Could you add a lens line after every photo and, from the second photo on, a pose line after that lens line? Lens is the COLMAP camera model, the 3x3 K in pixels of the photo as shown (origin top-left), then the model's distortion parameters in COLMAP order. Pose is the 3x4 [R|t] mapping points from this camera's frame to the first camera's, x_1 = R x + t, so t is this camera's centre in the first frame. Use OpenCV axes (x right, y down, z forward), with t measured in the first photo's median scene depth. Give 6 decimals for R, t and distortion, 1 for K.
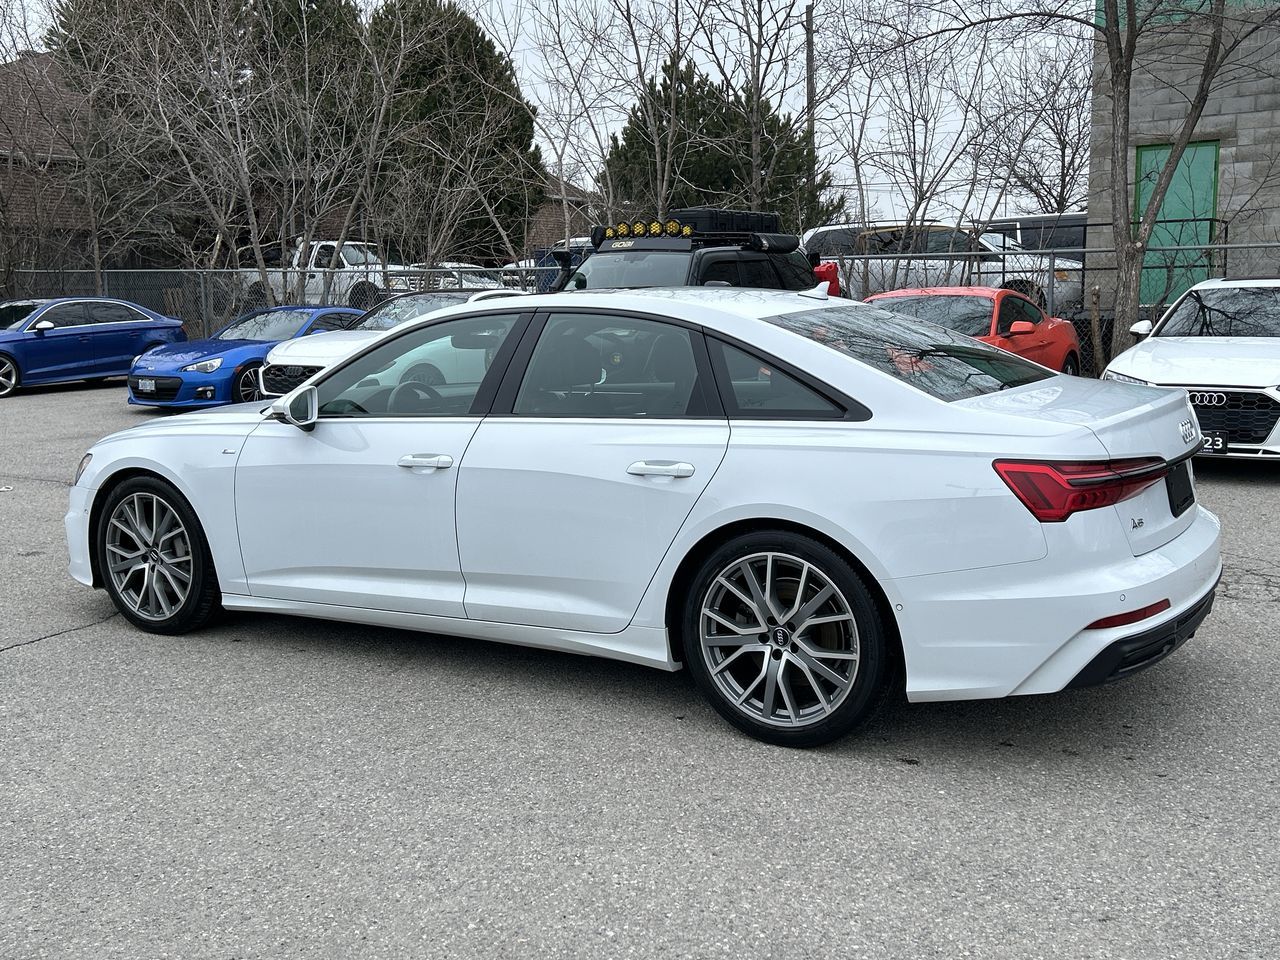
lens RADIAL K [[1302.9, 0, 649.7], [0, 1302.9, 478.9], [0, 0, 1]] dist [0.166388, -0.409052]
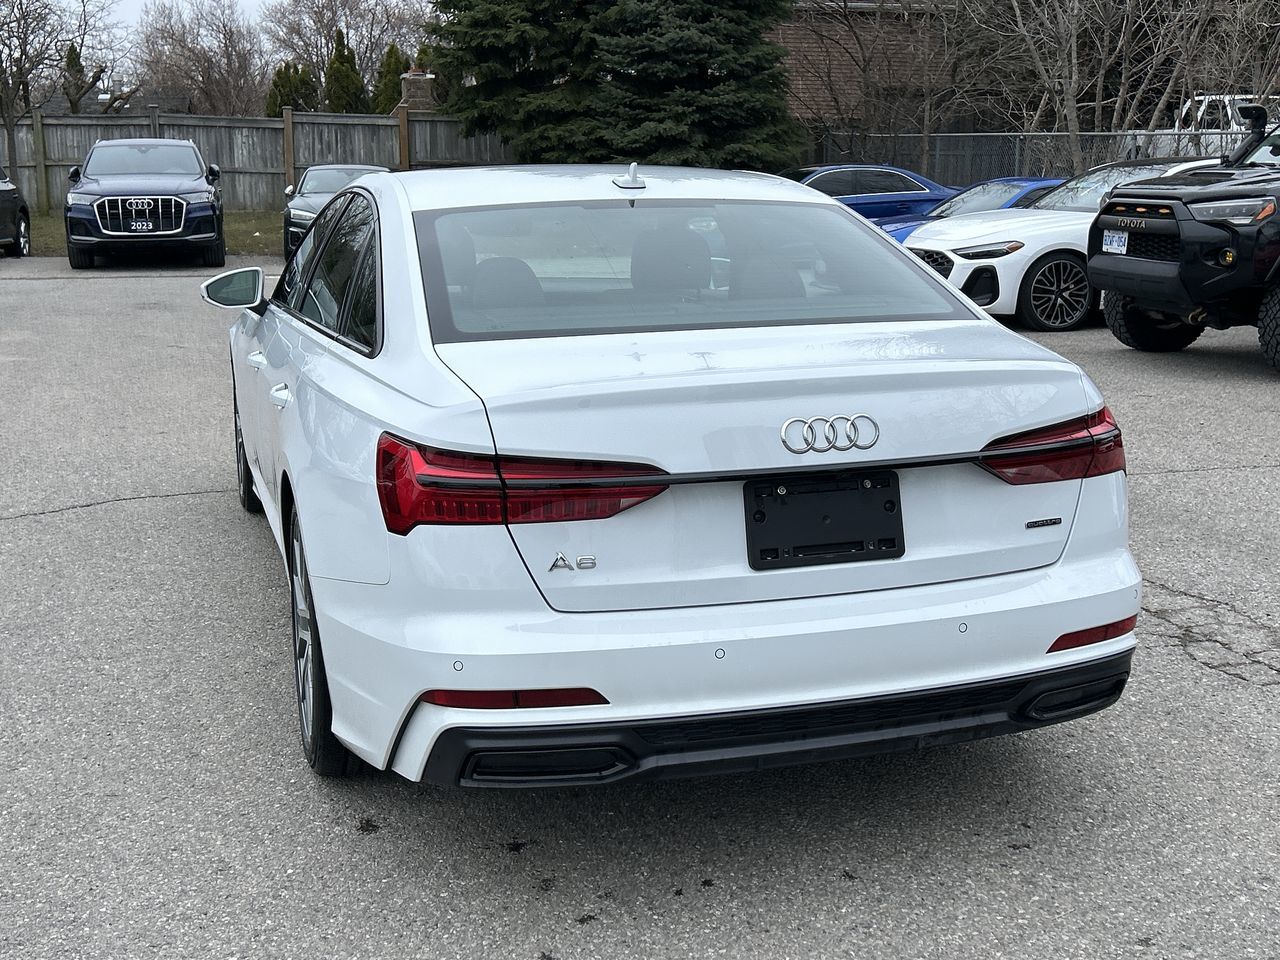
lens RADIAL K [[1485.2, 0, 638.1], [0, 1485.2, 484.7], [0, 0, 1]] dist [0.175830, -0.452003]
pose [[0.752086, 0.152078, -0.641280, 0.700318], [-0.104136, 0.988211, 0.112222, -0.071539], [0.650786, -0.017620, 0.759056, 0.397112]]
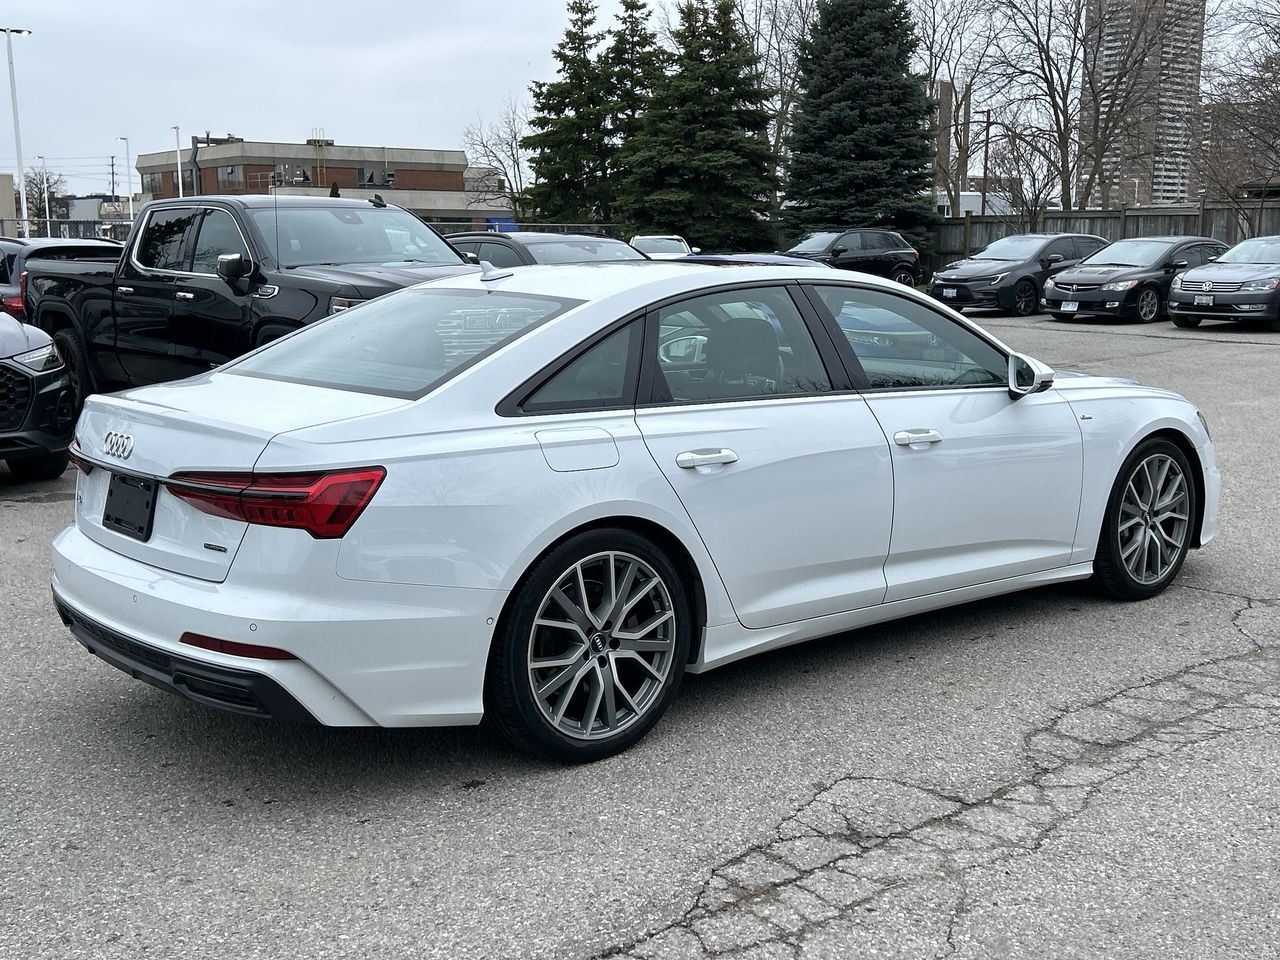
lens RADIAL K [[1421.4, 0, 640.0], [0, 1421.4, 480.0], [0, 0, 1]] dist [0.177168, -0.443751]
pose [[-0.317459, 0.173624, -0.932242, 1.085184], [-0.124844, 0.966886, 0.222589, -0.245714], [0.940018, 0.187048, -0.285271, 1.456150]]
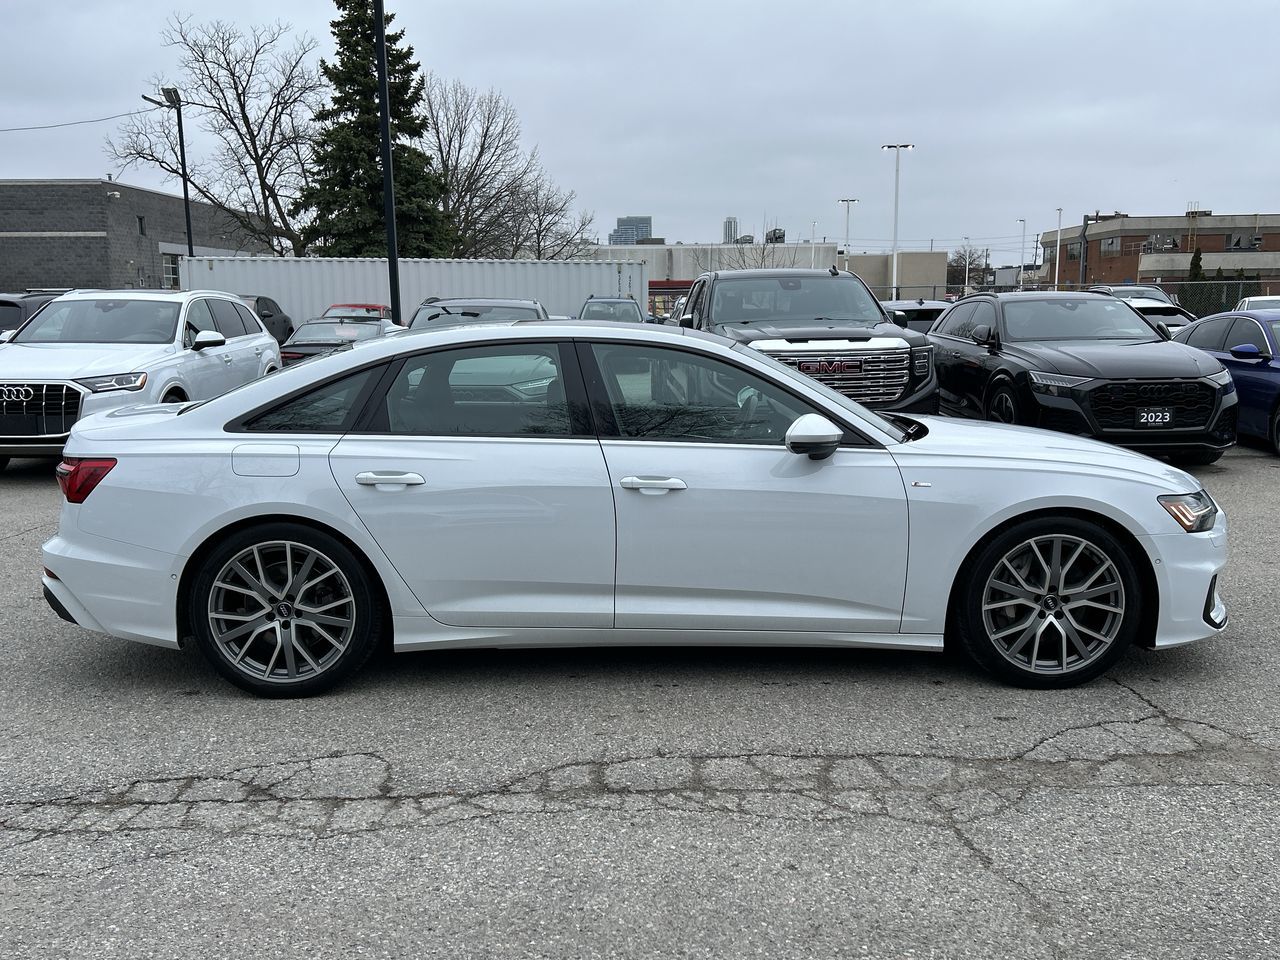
lens RADIAL K [[1134.8, 0, 638.2], [0, 1134.8, 476.4], [0, 0, 1]] dist [0.101163, -0.171327]
pose [[-0.845413, 0.101917, -0.524299, 0.518619], [-0.054203, 0.960187, 0.274048, -0.323573], [0.531356, 0.260102, -0.806231, 2.076922]]
